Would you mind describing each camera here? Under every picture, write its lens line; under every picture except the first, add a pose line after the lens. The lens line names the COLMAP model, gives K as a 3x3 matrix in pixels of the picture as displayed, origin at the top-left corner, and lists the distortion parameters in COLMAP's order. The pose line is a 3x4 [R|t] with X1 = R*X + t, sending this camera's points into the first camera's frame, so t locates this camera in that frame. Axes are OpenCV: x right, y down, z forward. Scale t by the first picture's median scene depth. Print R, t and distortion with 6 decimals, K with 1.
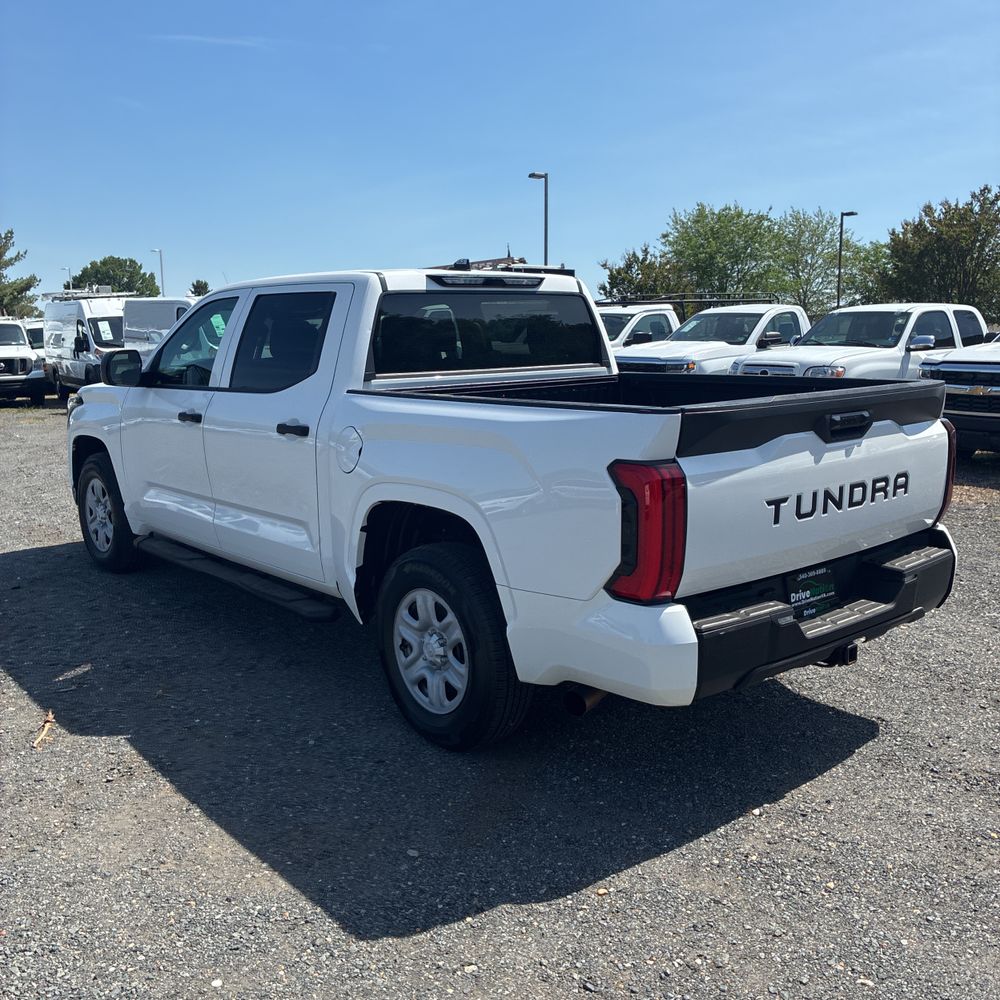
lens RADIAL K [[1015.0, 0, 503.2], [0, 1015.0, 495.8], [0, 0, 1]] dist [0.020426, 0.000000]
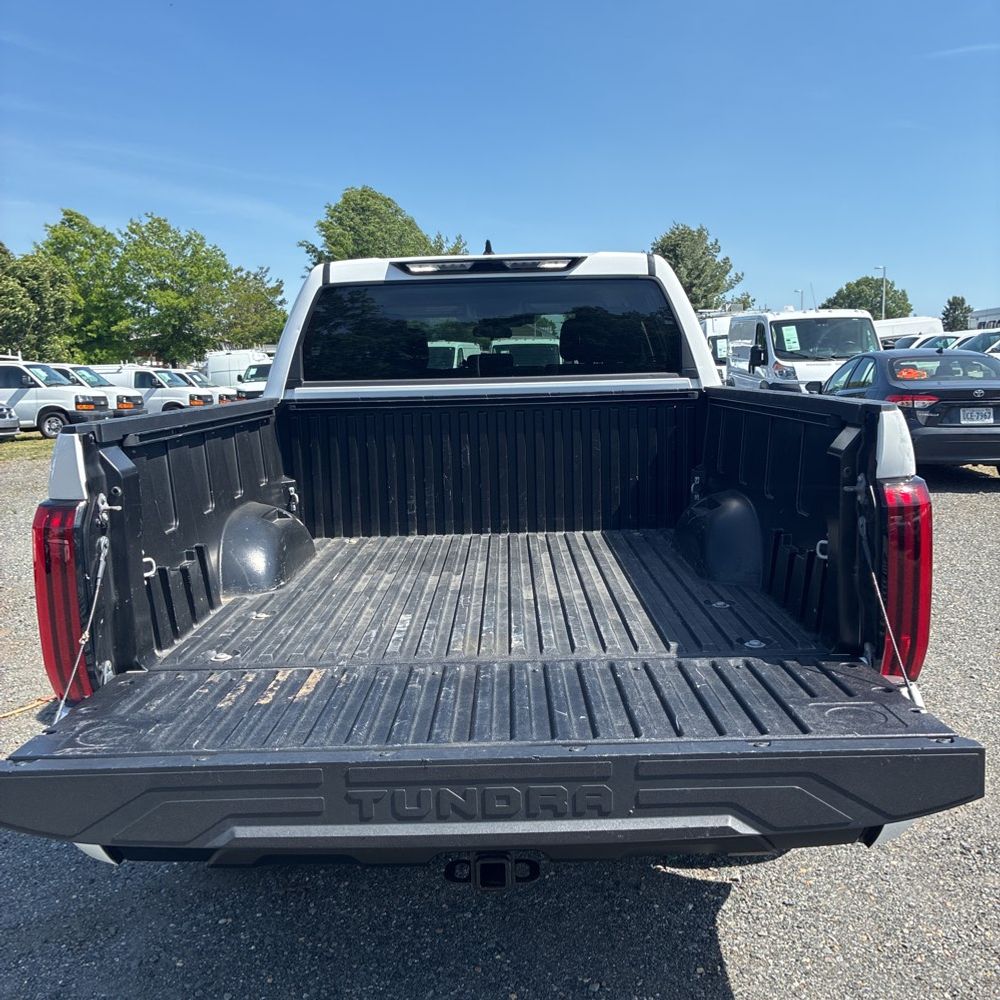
lens RADIAL K [[1015.0, 0, 507.4], [0, 1015.0, 506.1], [0, 0, 1]] dist [0.020426, 0.000000]
pose [[0.755201, 0.089621, -0.649338, 0.475175], [-0.095911, 0.995056, 0.025788, -0.044050], [0.648439, 0.042803, 0.760063, 0.383955]]
